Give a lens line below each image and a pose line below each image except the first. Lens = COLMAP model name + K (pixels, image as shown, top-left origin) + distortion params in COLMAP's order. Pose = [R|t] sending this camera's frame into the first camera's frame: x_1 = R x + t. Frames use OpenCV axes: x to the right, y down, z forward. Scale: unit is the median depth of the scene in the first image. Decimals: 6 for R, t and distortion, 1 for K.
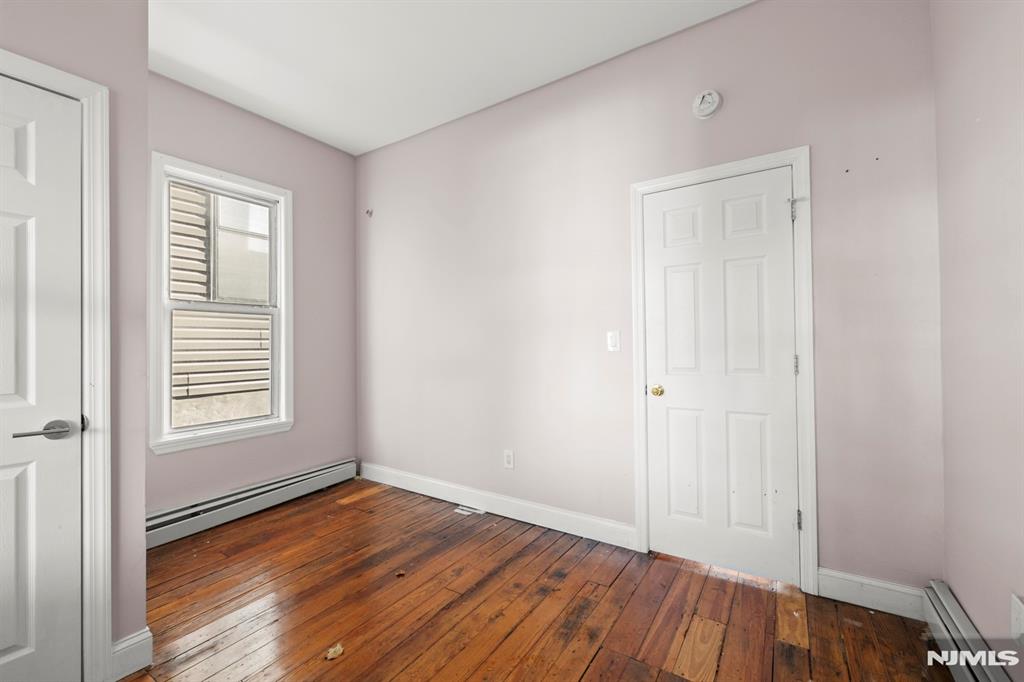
lens RADIAL K [[426.9, 0, 512.9], [0, 426.9, 340.6], [0, 0, 1]] dist [0.001928, 0.000080]
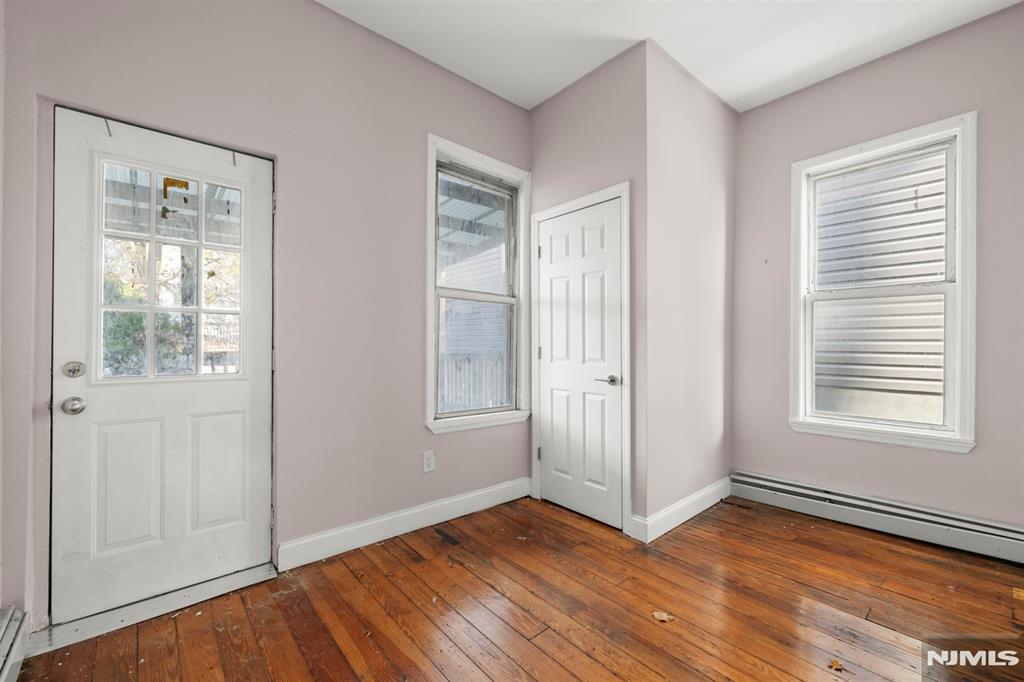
lens RADIAL K [[426.9, 0, 513.4], [0, 426.9, 341.2], [0, 0, 1]] dist [0.001928, 0.000080]
pose [[-0.274343, 0.011790, -0.961560, 0.432118], [0.014386, 0.999863, 0.008155, 0.007868], [0.961524, -0.011596, -0.274475, 0.561471]]
